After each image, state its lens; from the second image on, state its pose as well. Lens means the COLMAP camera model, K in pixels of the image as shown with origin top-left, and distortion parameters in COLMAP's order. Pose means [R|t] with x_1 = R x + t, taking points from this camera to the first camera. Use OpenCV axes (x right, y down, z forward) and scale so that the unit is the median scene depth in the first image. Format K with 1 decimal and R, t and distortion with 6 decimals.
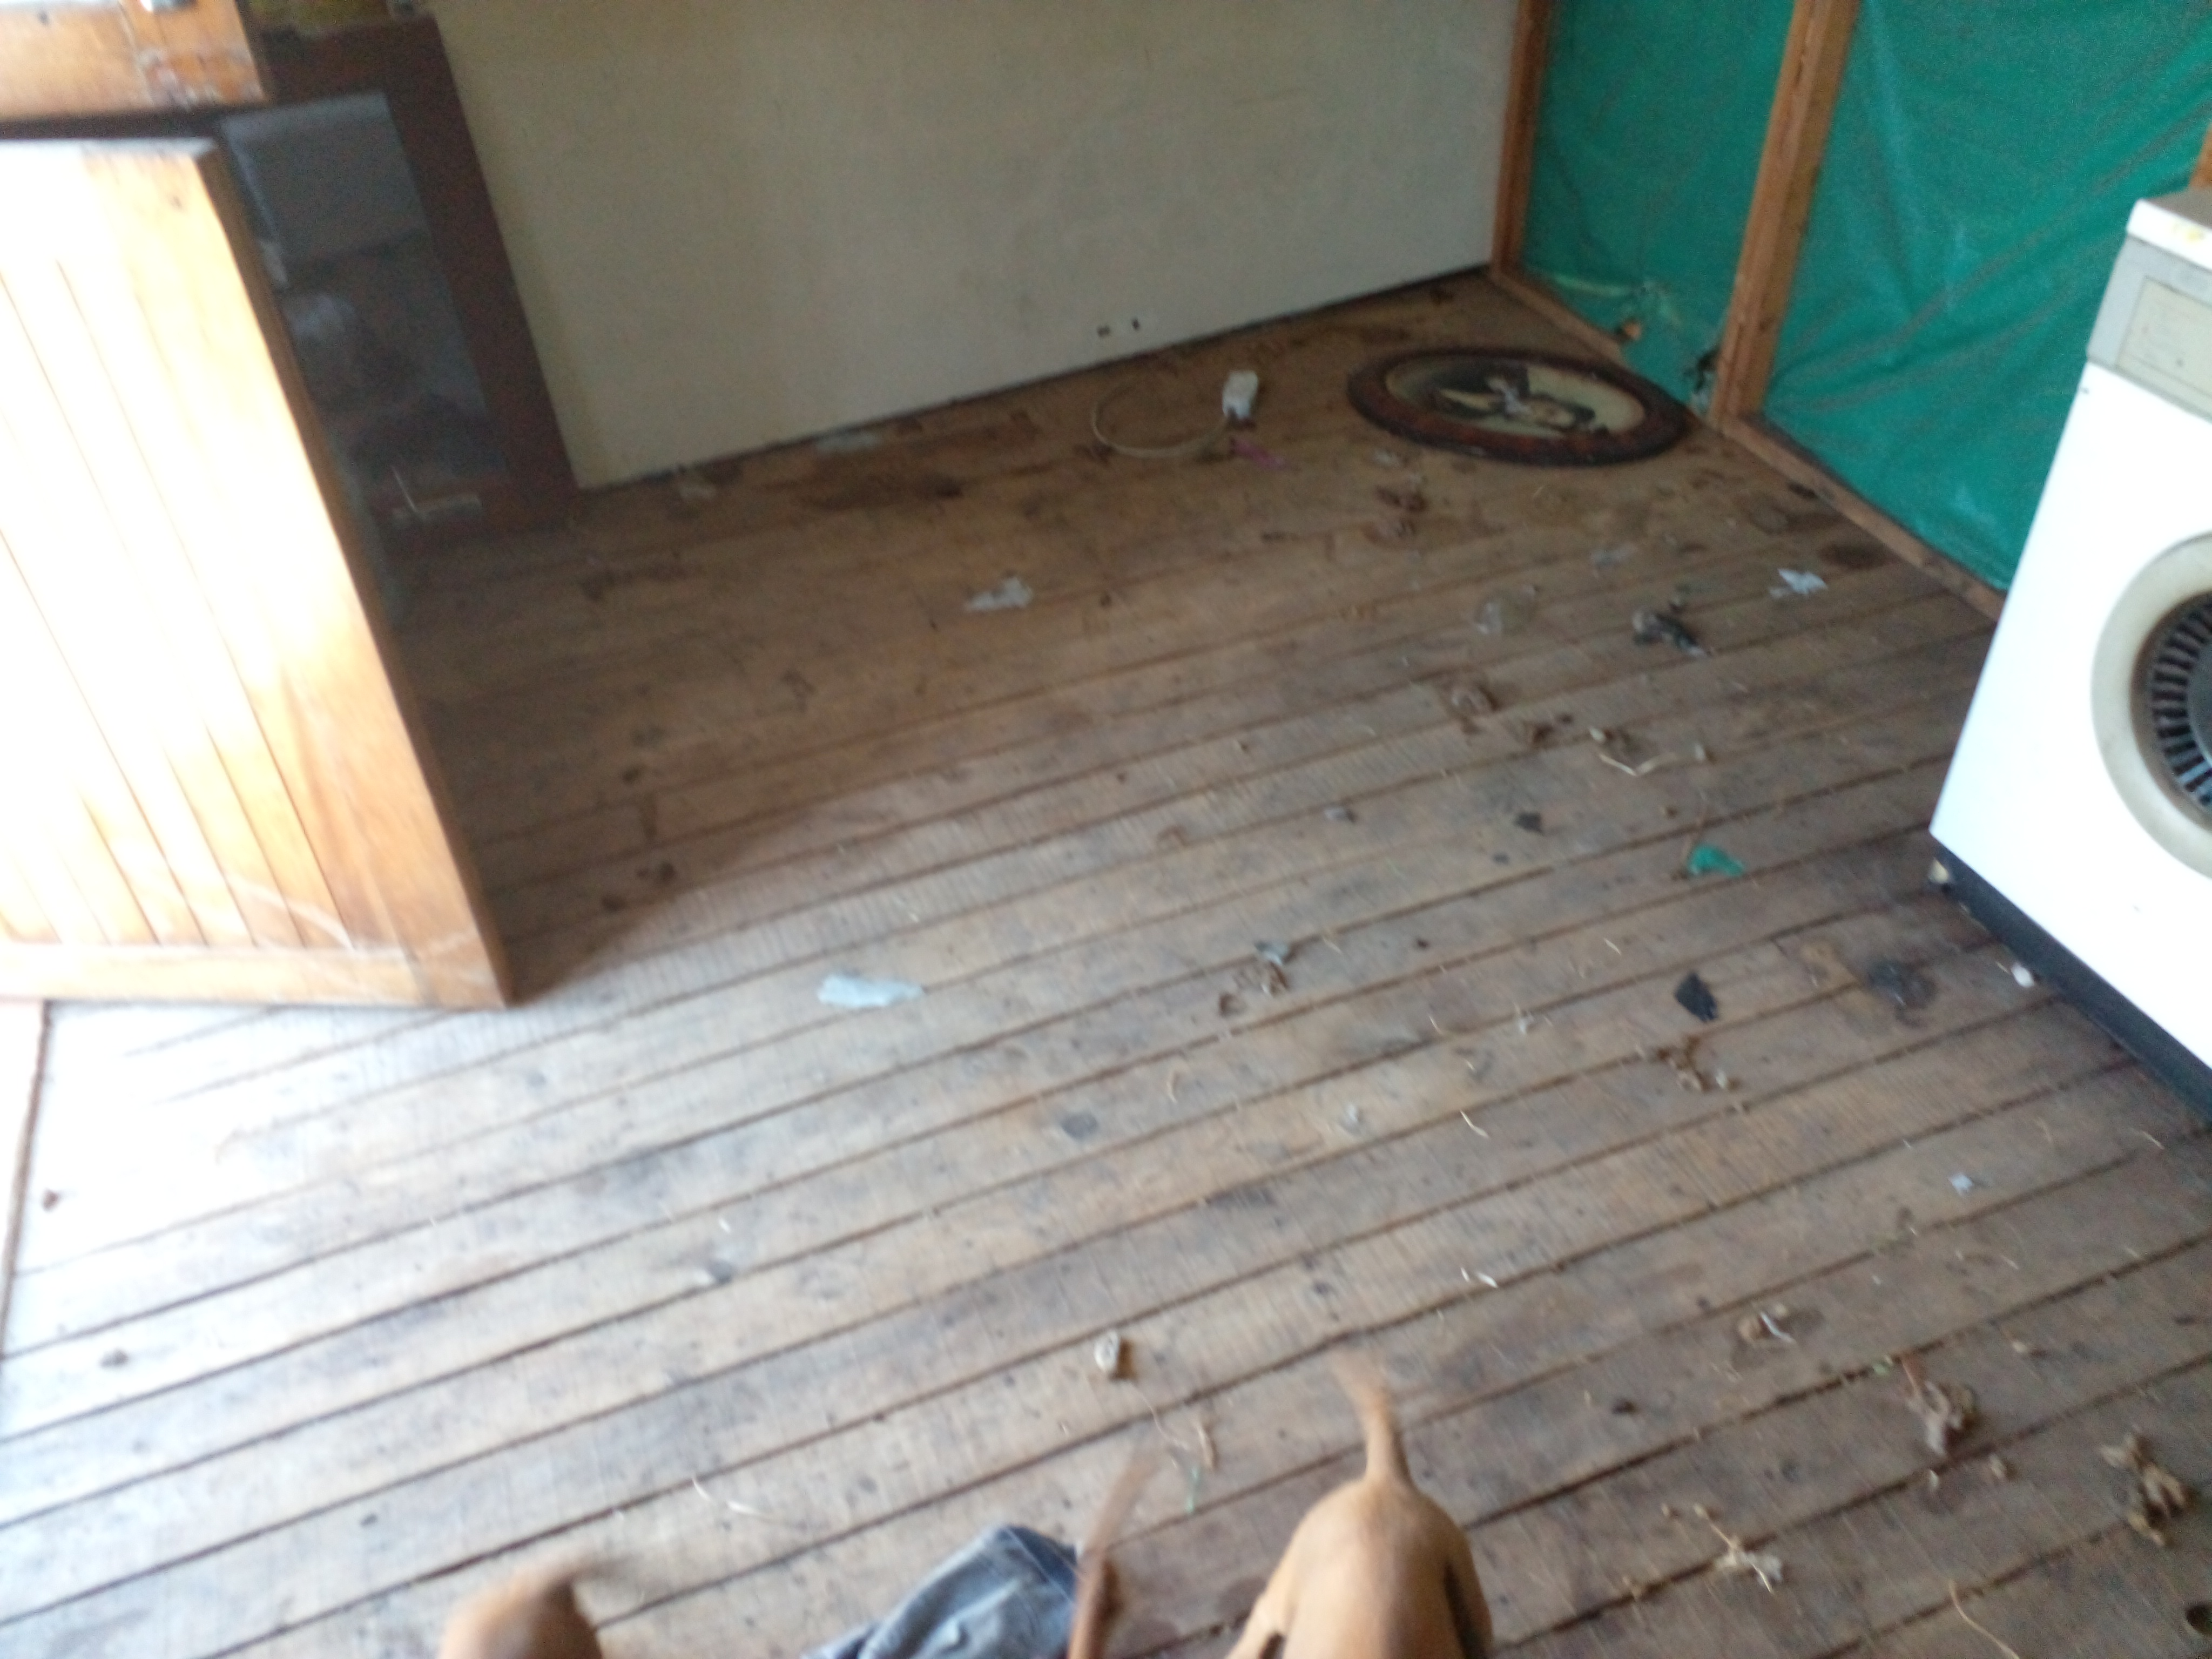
lens RADIAL K [[1815.3, 0, 1104.5], [0, 1815.3, 801.7], [0, 0, 1]] dist [0.141954, -0.263767]
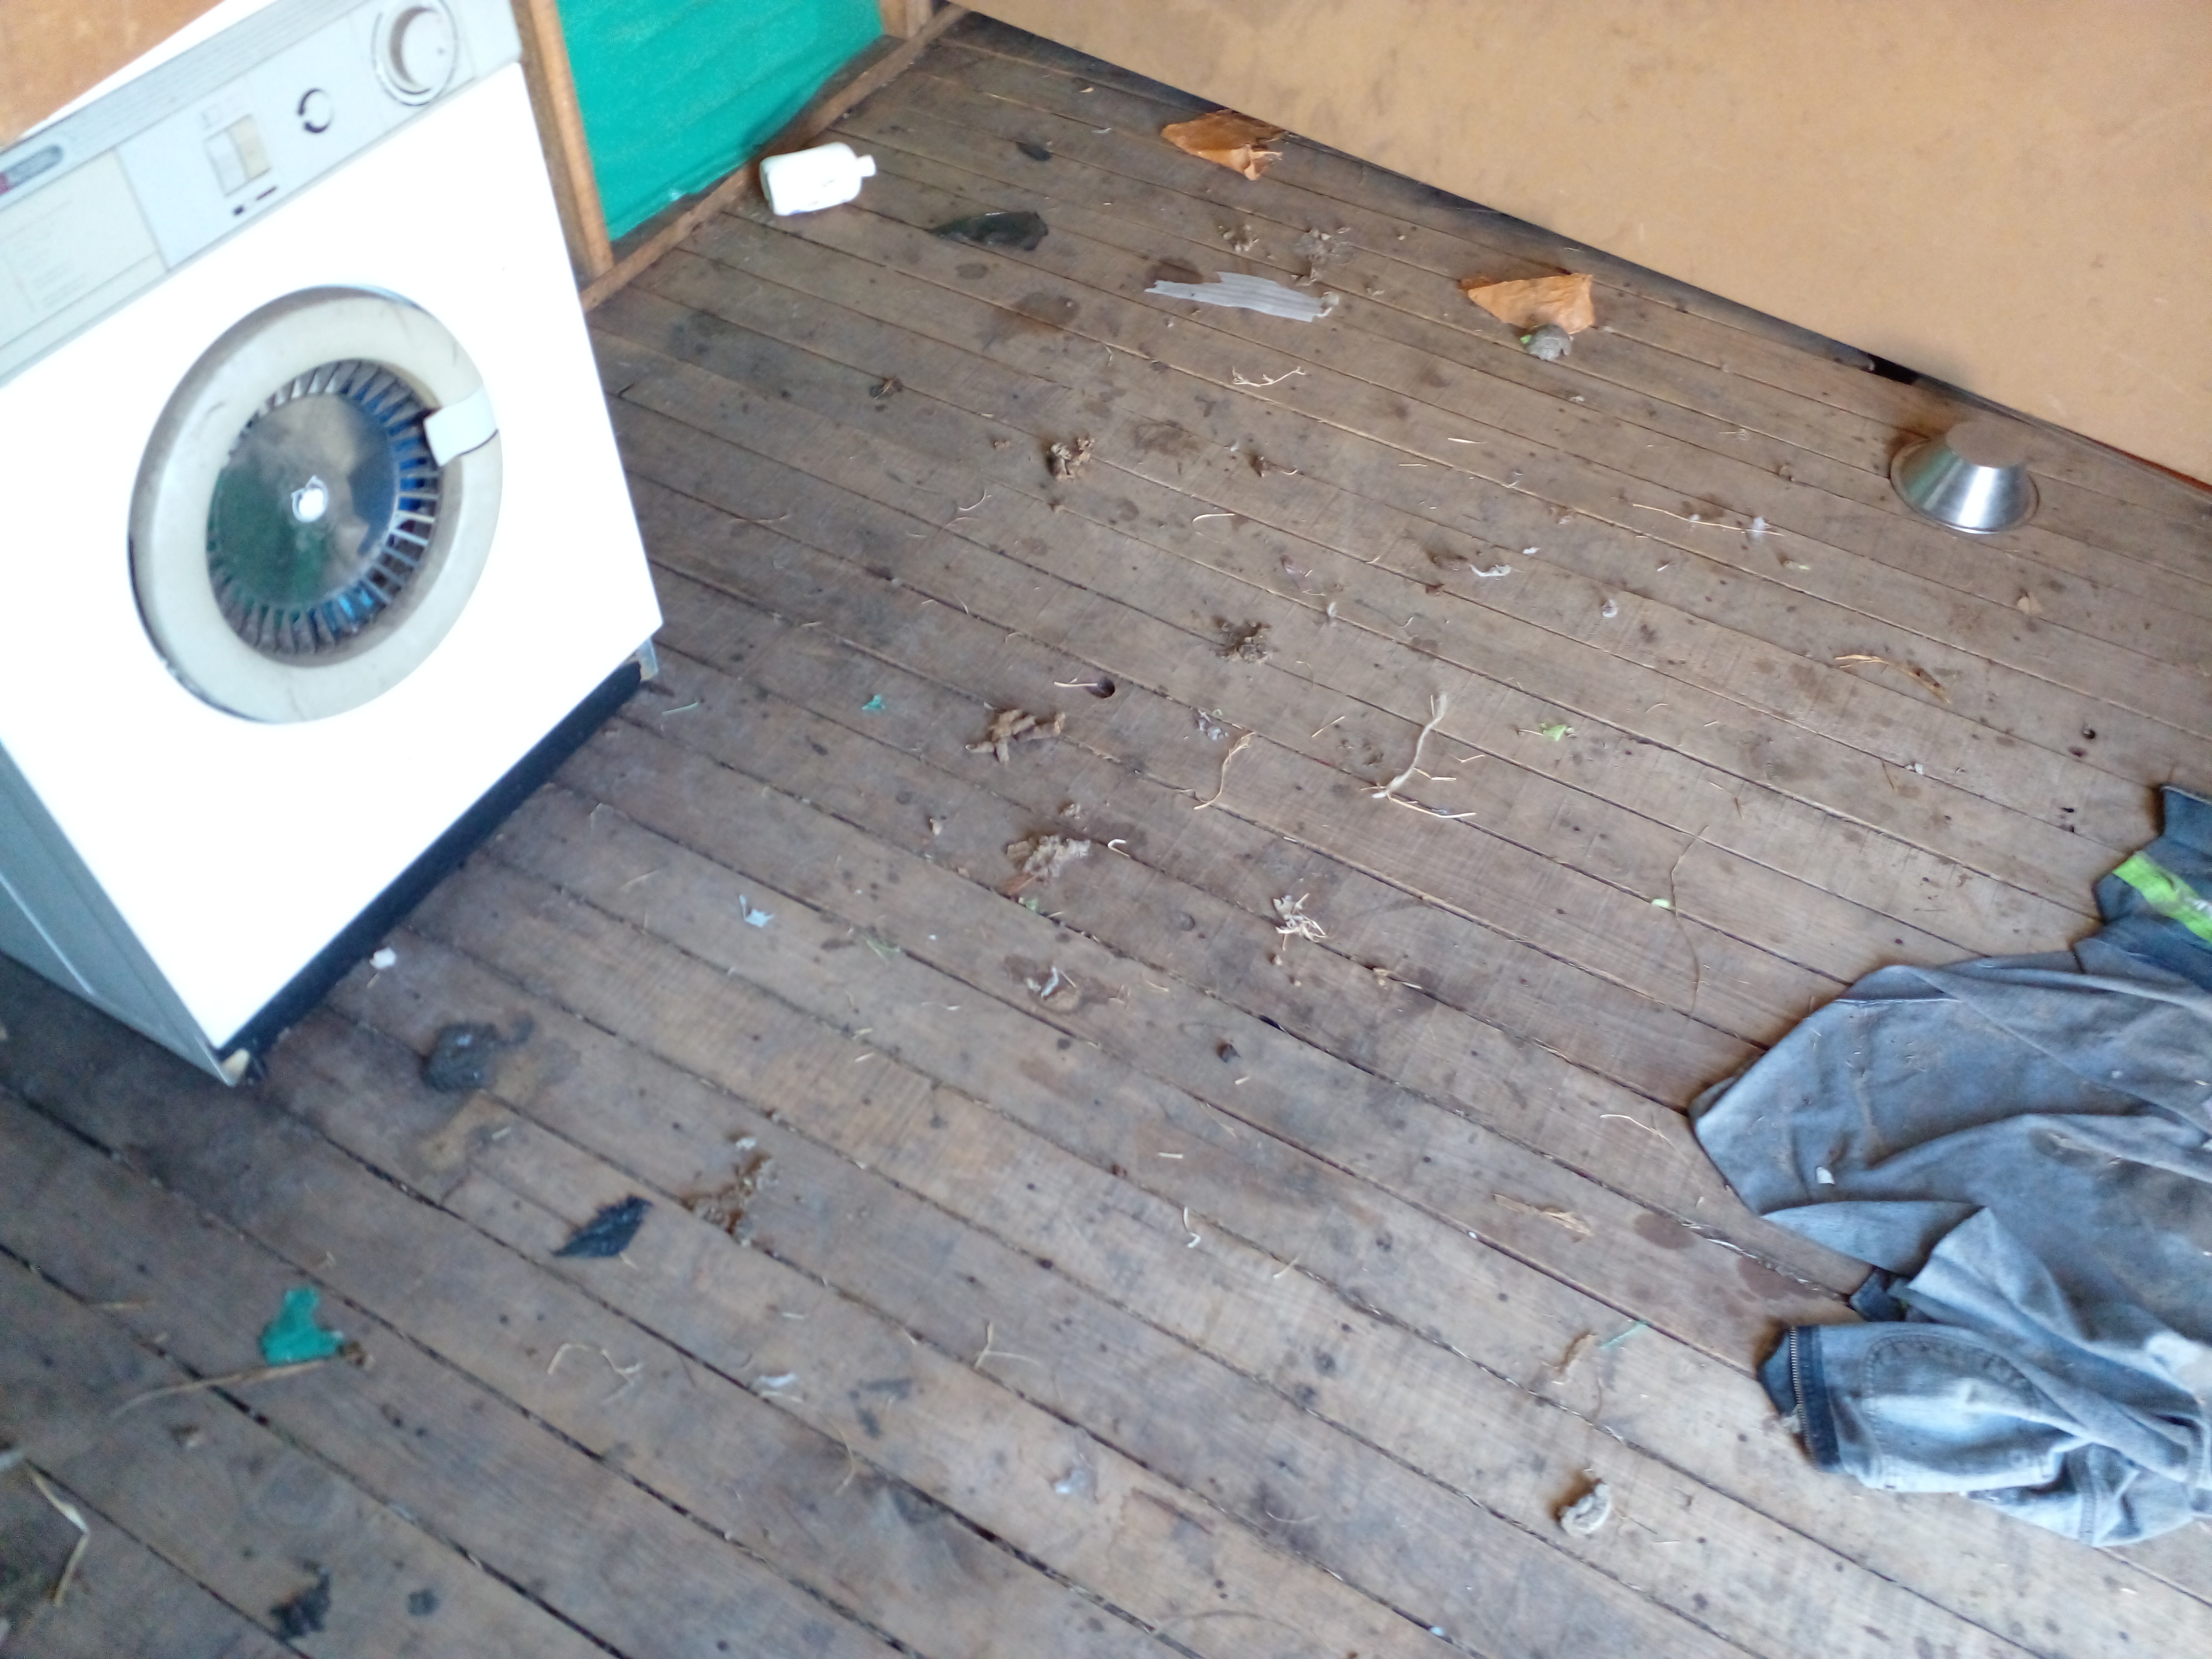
lens RADIAL K [[1815.3, 0, 1104.5], [0, 1815.3, 801.7], [0, 0, 1]] dist [0.141954, -0.263767]
pose [[-0.643418, -0.564913, 0.516611, -0.079813], [0.477451, 0.231370, 0.847649, -0.426402], [-0.598376, 0.792049, 0.120851, 0.615621]]
